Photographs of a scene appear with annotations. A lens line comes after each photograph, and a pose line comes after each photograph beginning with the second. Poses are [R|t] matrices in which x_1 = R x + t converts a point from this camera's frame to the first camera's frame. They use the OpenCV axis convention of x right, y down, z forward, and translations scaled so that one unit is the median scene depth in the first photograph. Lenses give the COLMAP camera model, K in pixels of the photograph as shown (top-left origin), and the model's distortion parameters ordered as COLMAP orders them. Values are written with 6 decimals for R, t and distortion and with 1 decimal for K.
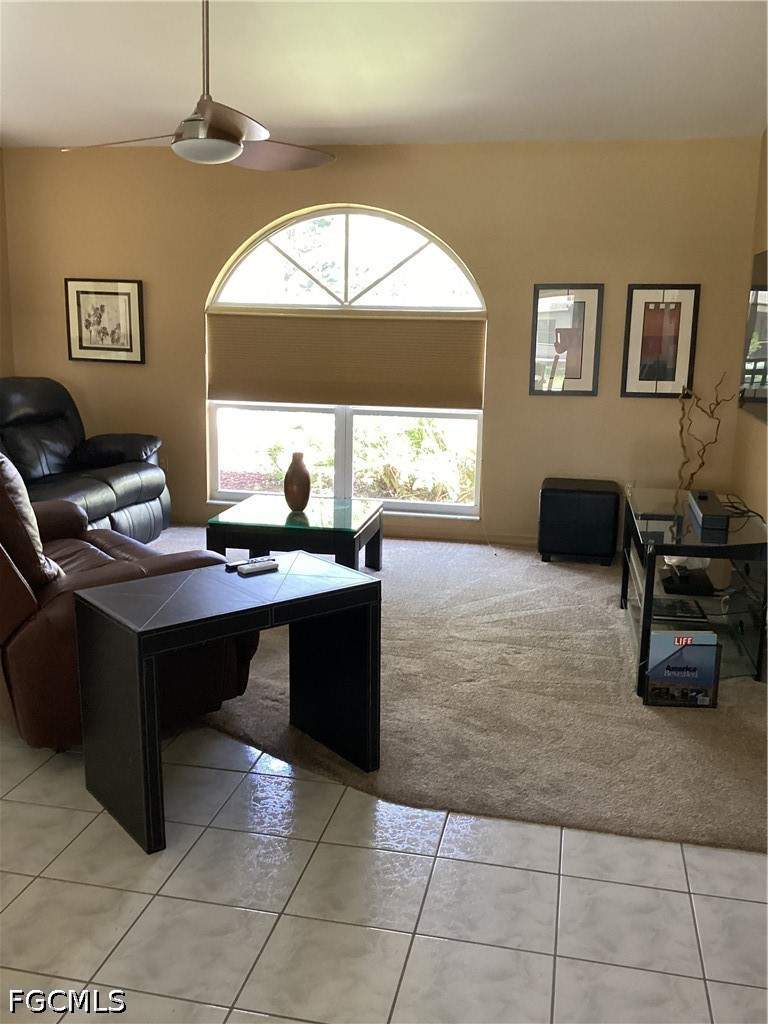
lens RADIAL K [[929.5, 0, 384.0], [0, 929.5, 512.0], [0, 0, 1]] dist [0.095613, -0.177312]
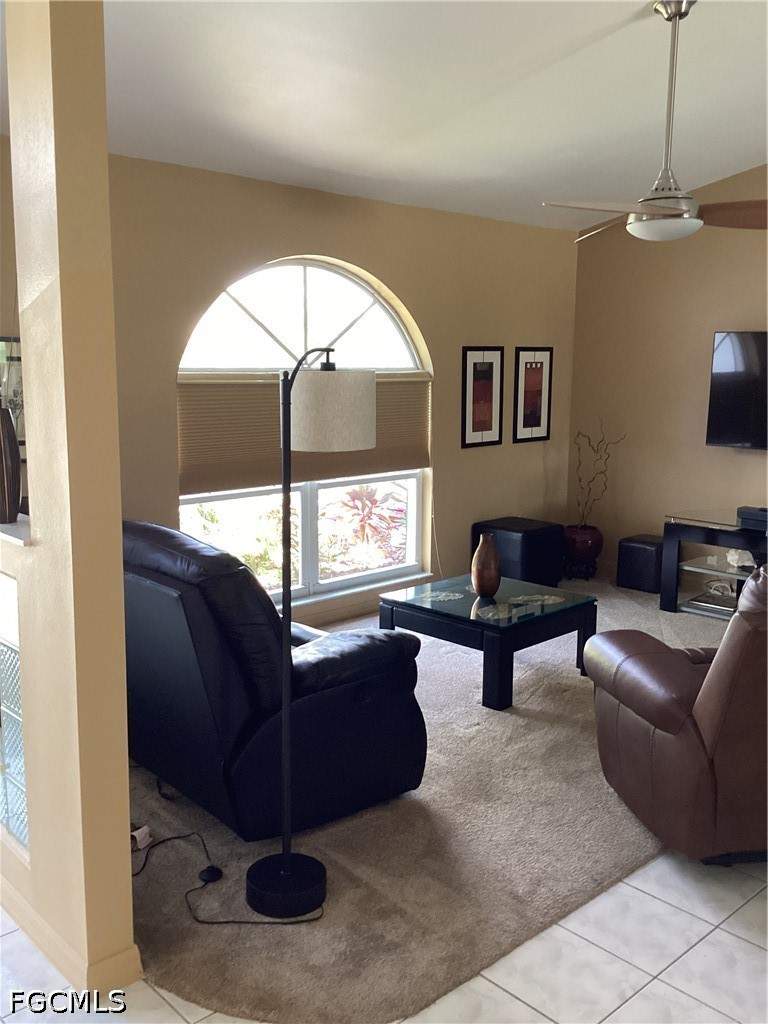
lens RADIAL K [[929.5, 0, 384.0], [0, 929.5, 512.0], [0, 0, 1]] dist [0.095613, -0.177312]
pose [[0.569857, -0.141998, 0.809382, -0.784796], [0.182932, 0.982162, 0.043515, -0.120413], [-0.801124, 0.123265, 0.585668, 0.472089]]
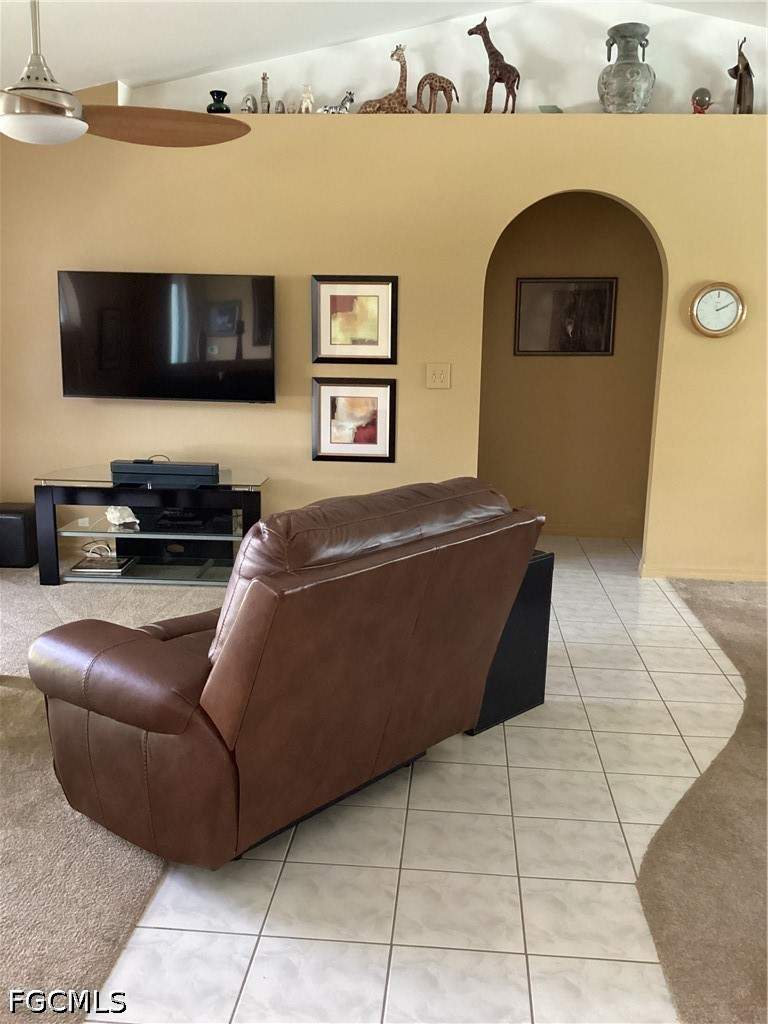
lens RADIAL K [[929.5, 0, 384.0], [0, 929.5, 512.0], [0, 0, 1]] dist [0.095613, -0.177312]
pose [[-0.125691, -0.212120, 0.969127, -0.696504], [0.206051, 0.949989, 0.234655, -0.128963], [-0.970435, 0.229183, -0.075697, 0.588223]]
